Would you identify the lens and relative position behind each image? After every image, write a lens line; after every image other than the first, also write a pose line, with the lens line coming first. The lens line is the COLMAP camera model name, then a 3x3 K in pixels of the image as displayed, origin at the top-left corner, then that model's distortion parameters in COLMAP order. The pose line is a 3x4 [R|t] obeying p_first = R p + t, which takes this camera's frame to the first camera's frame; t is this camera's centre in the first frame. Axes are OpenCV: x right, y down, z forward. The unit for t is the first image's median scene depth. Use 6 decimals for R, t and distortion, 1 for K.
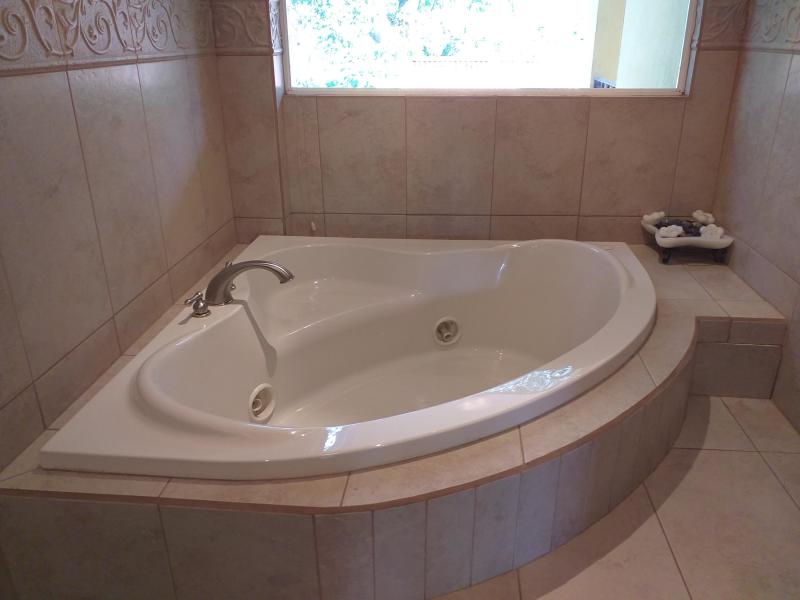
lens RADIAL K [[635.6, 0, 385.1], [0, 635.6, 301.3], [0, 0, 1]] dist [0.041835, -0.008974]
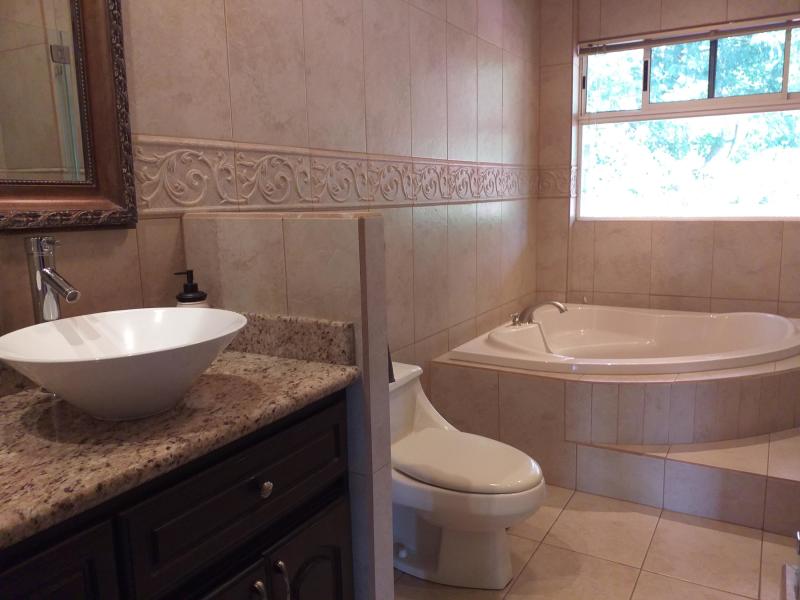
lens RADIAL K [[635.6, 0, 385.1], [0, 635.6, 301.3], [0, 0, 1]] dist [0.041835, -0.008974]
pose [[0.901562, 0.067084, -0.427418, 0.132977], [-0.158235, 0.970590, -0.181432, 0.287494], [0.402676, 0.231205, 0.885661, -0.684750]]
